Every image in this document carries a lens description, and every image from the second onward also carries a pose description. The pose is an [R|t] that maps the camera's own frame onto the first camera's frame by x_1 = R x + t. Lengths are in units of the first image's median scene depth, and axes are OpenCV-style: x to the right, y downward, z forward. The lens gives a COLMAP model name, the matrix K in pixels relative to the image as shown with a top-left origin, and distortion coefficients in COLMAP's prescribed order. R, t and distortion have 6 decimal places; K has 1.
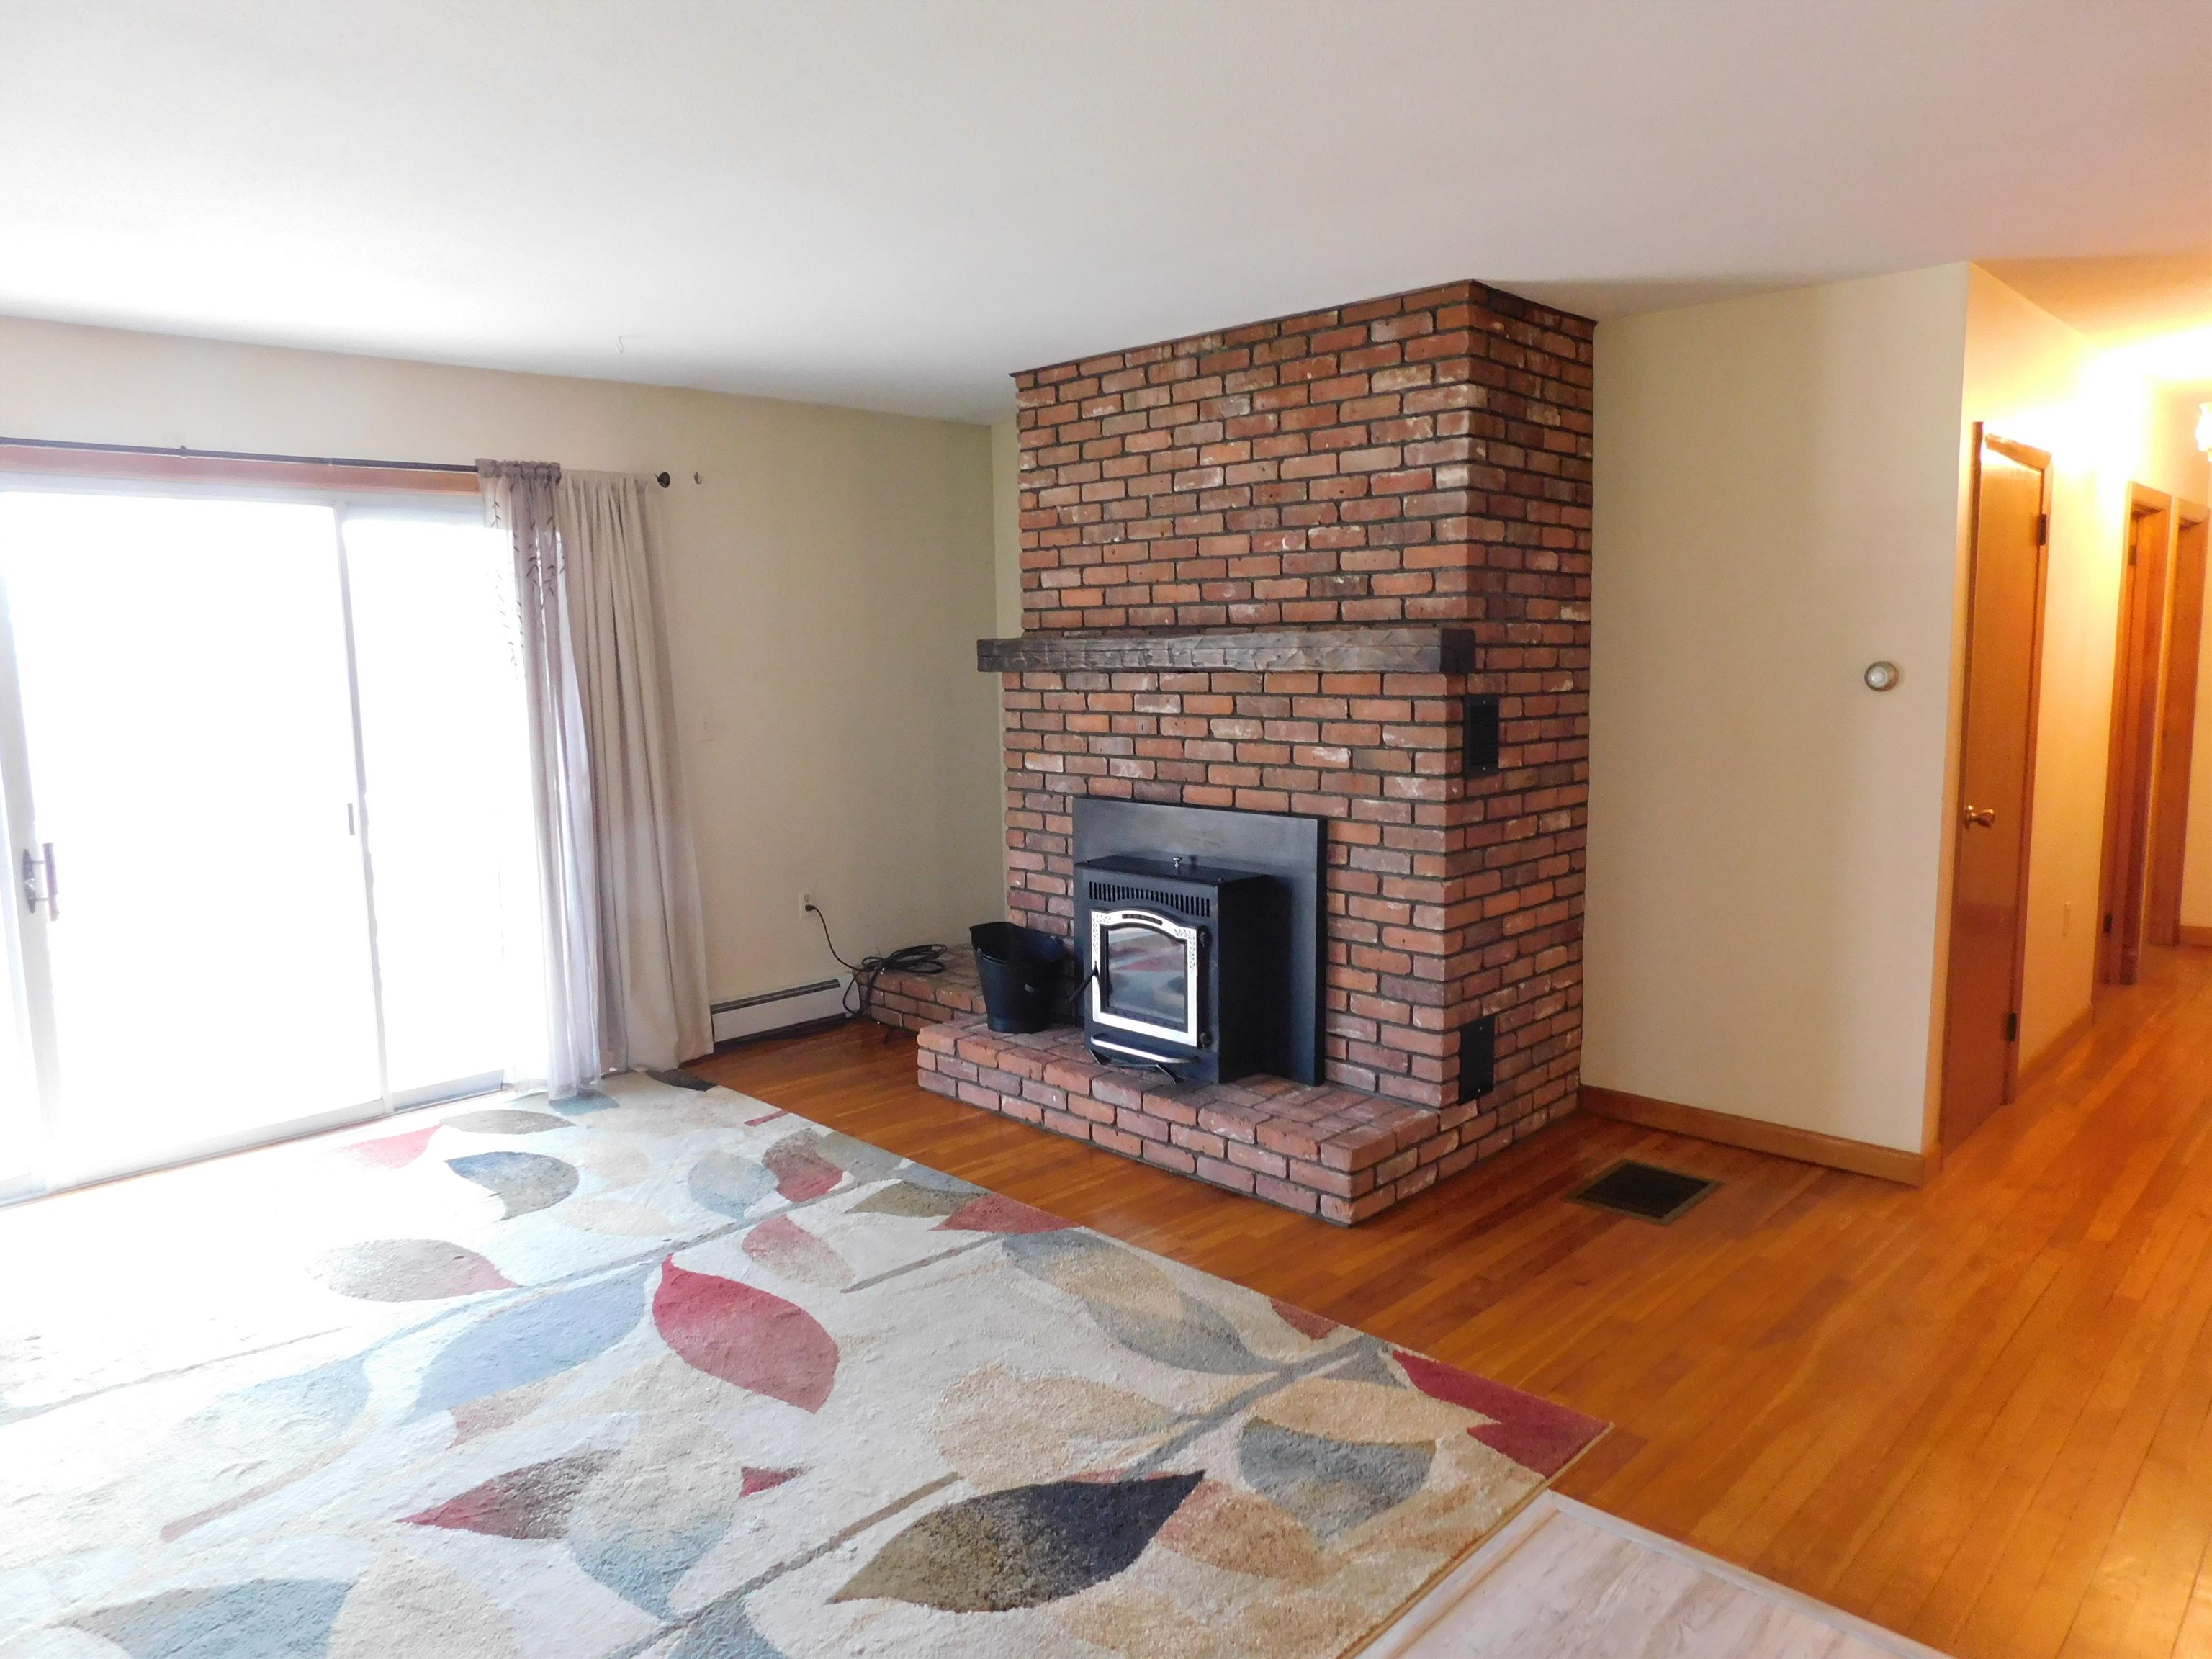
lens RADIAL K [[1439.8, 0, 1107.7], [0, 1439.8, 828.1], [0, 0, 1]] dist [-0.043633, 0.026849]
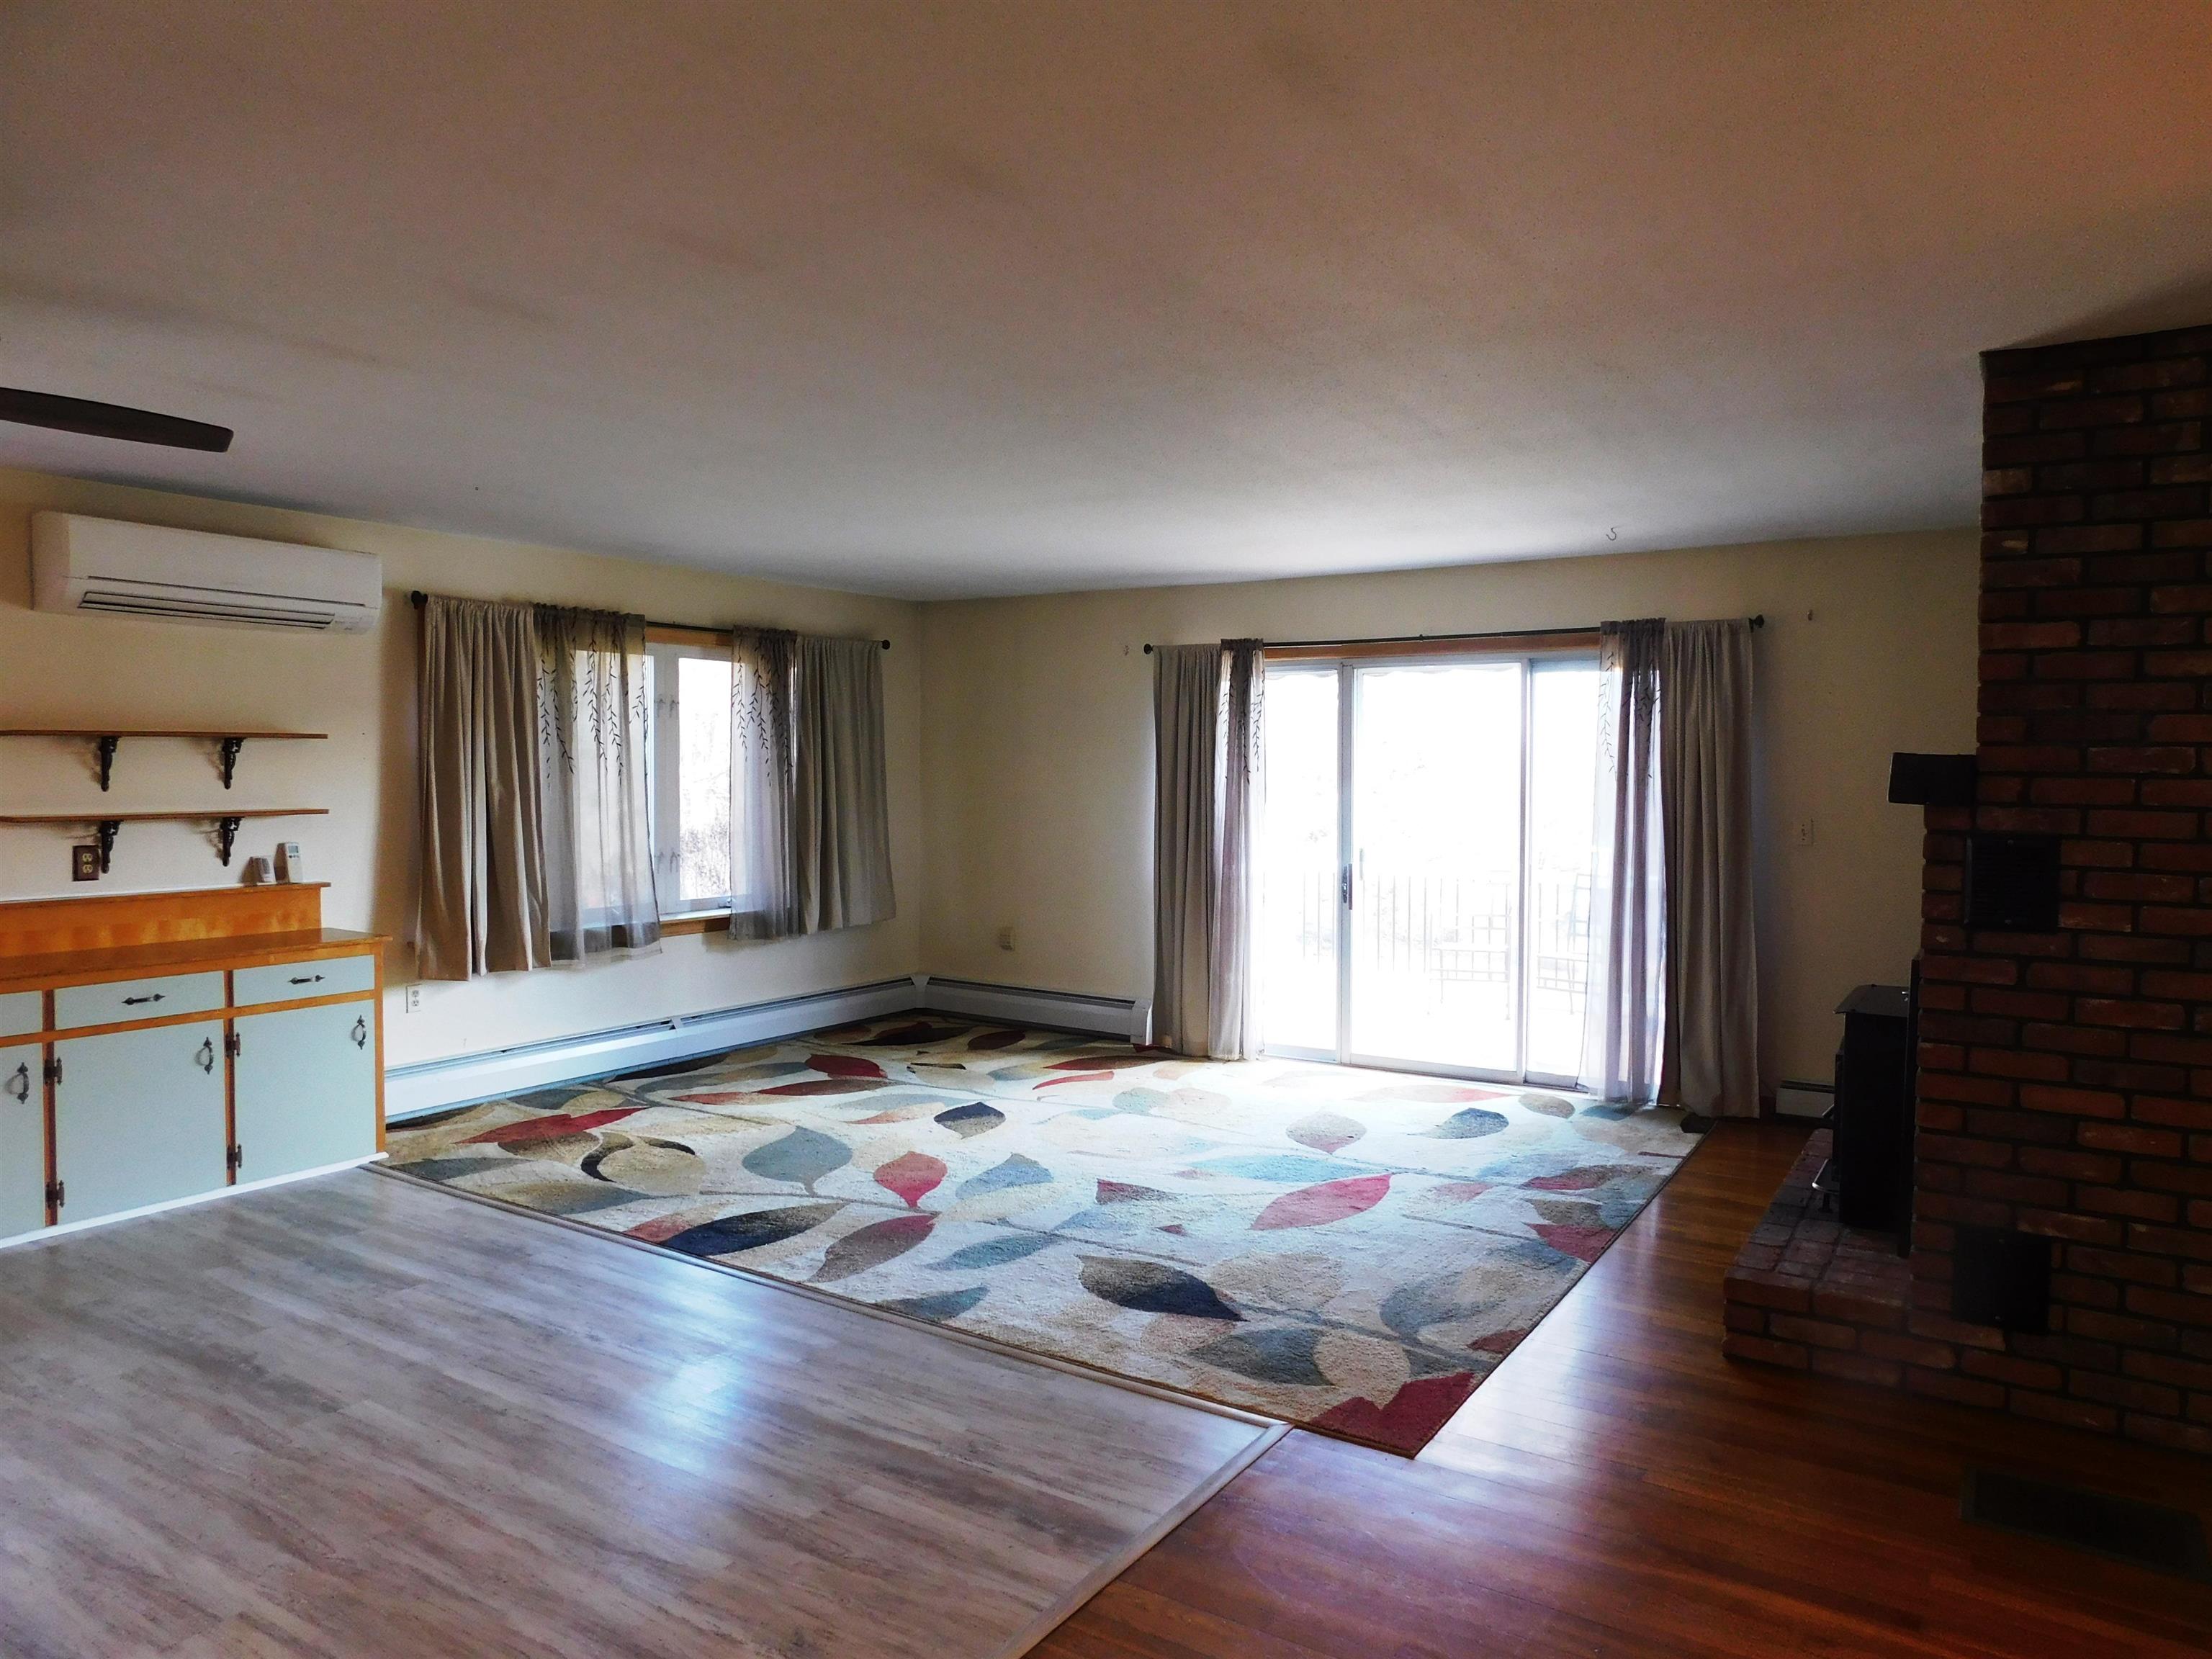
lens RADIAL K [[1439.8, 0, 1123.8], [0, 1439.8, 838.7], [0, 0, 1]] dist [-0.043633, 0.026849]
pose [[0.216005, 0.066712, -0.974111, 1.052101], [-0.129479, 0.990809, 0.039144, -0.061281], [0.967769, 0.117671, 0.222657, 0.356042]]
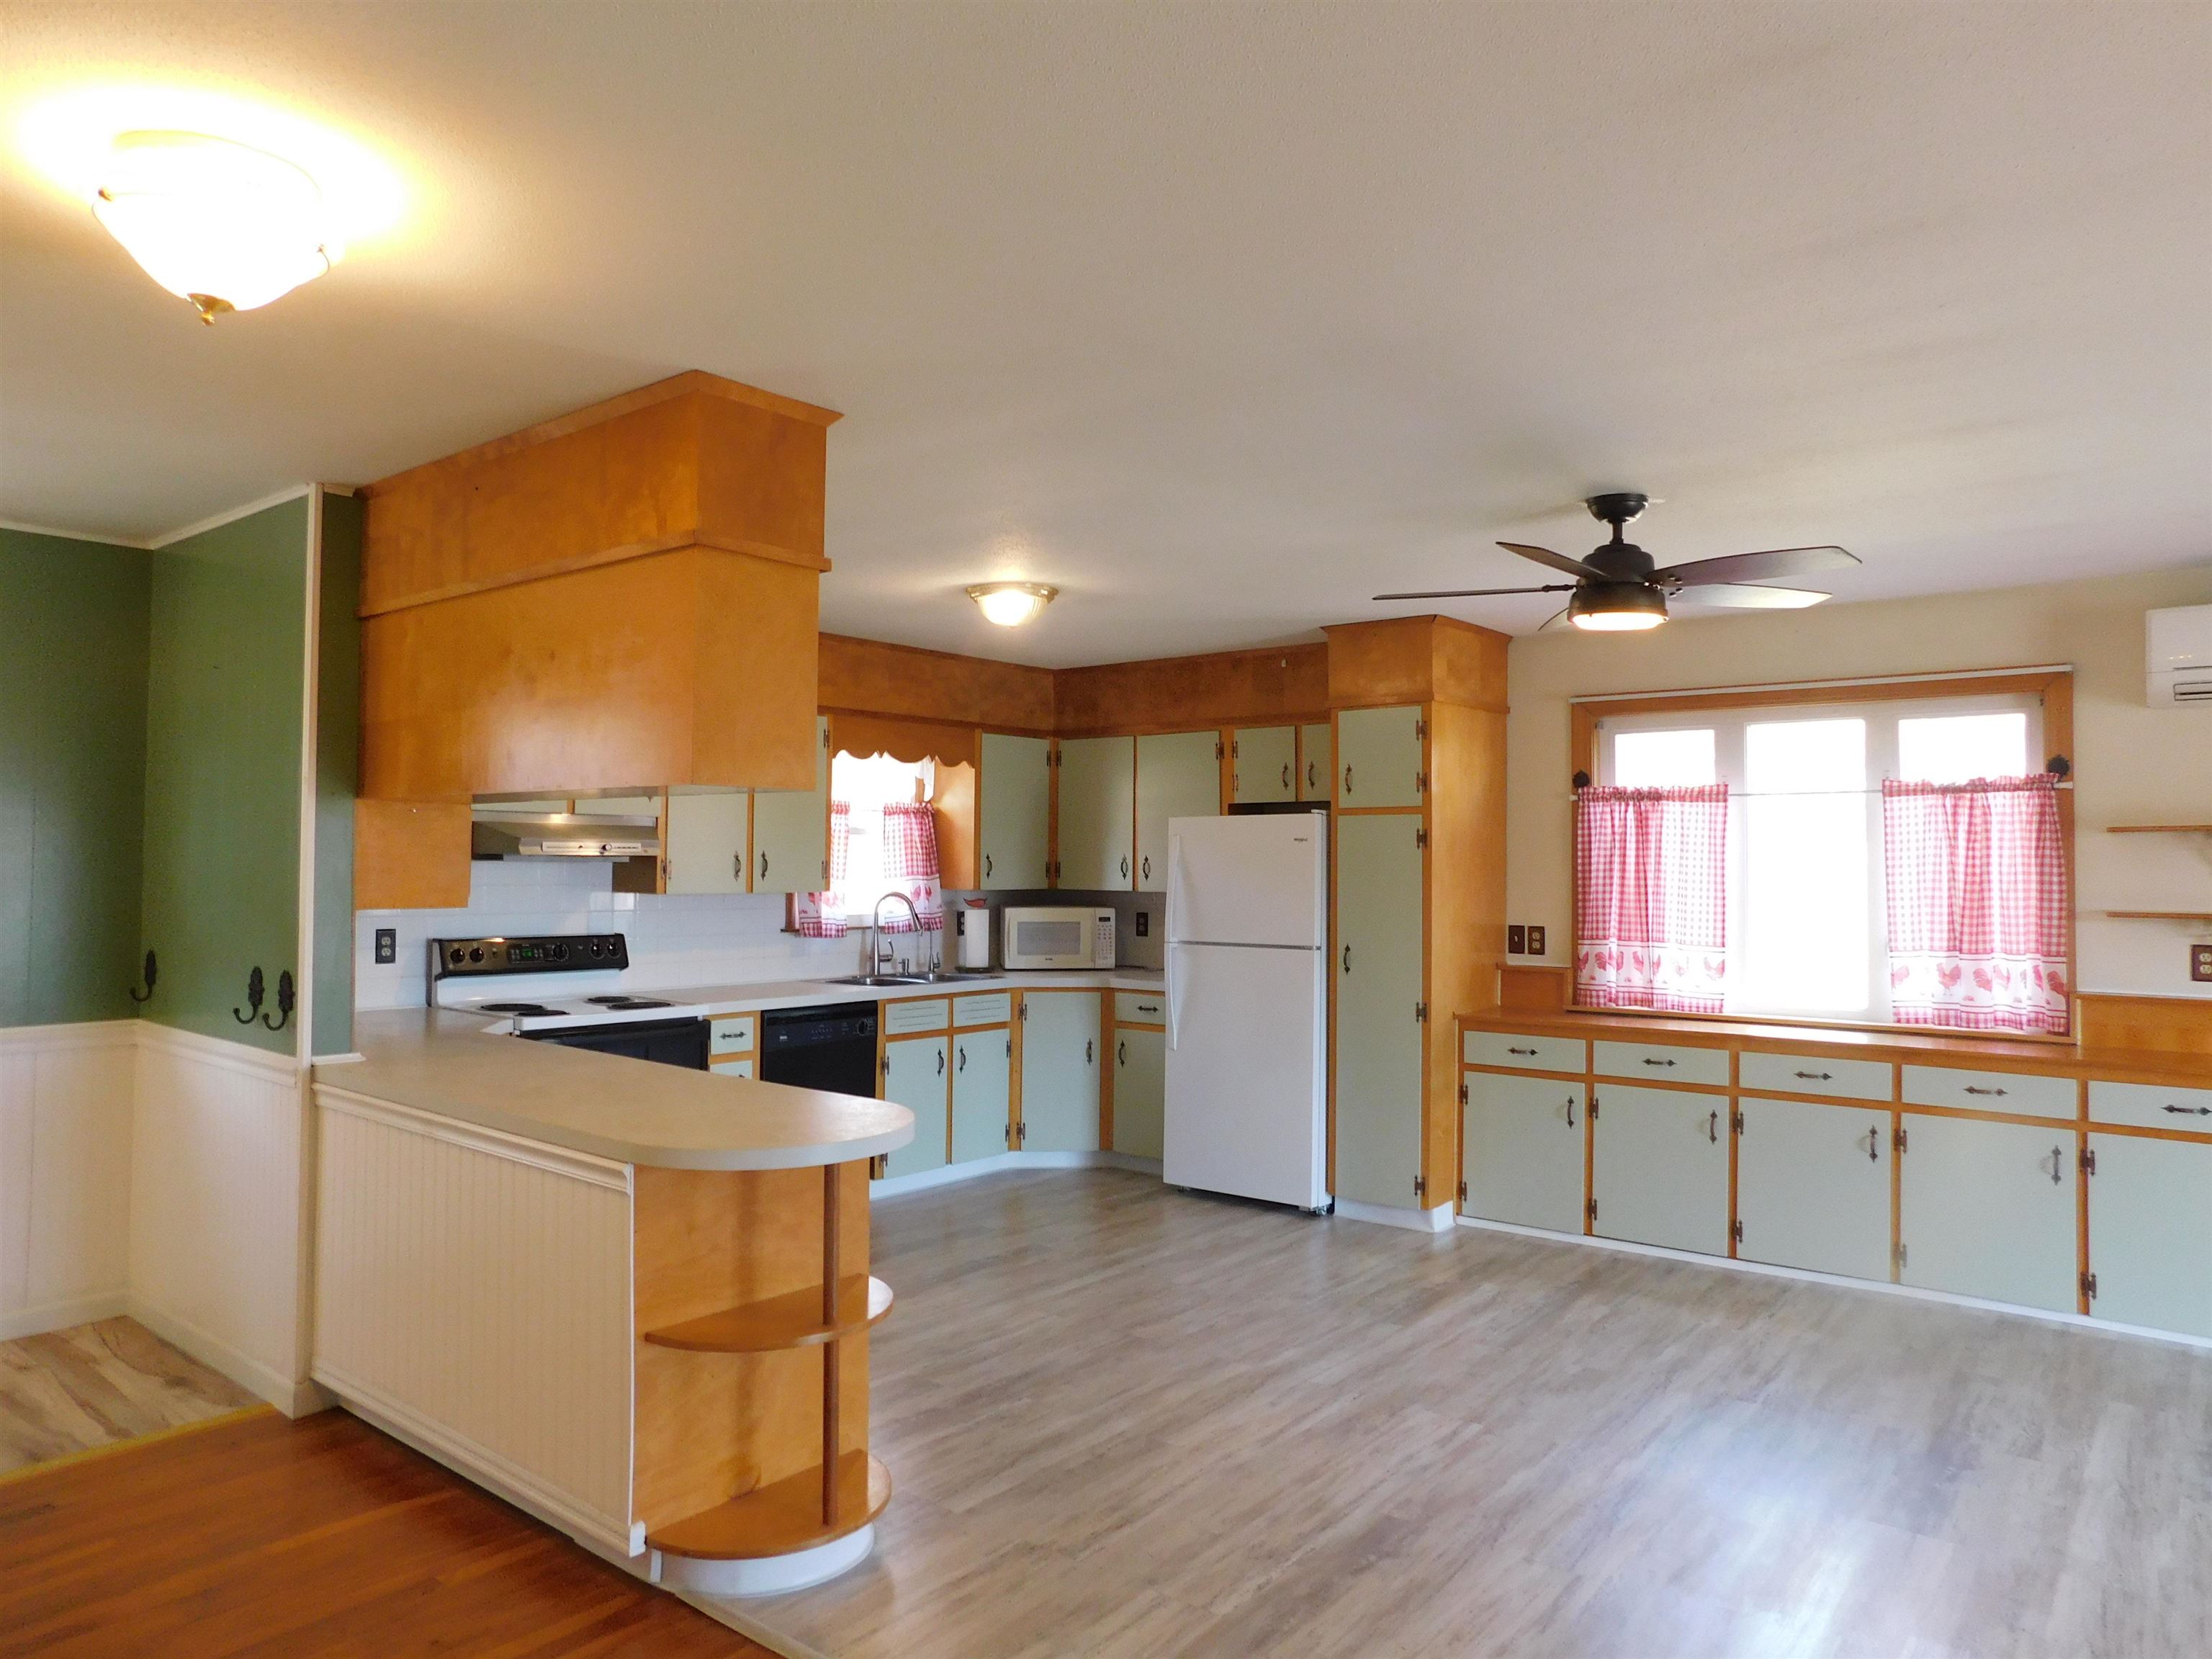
lens RADIAL K [[1439.8, 0, 1117.5], [0, 1439.8, 847.4], [0, 0, 1]] dist [-0.043633, 0.026849]
pose [[-0.993891, 0.013335, -0.109556, 0.655290], [0.001406, 0.994123, 0.108250, -0.104164], [0.110356, 0.107435, -0.988068, 0.858618]]
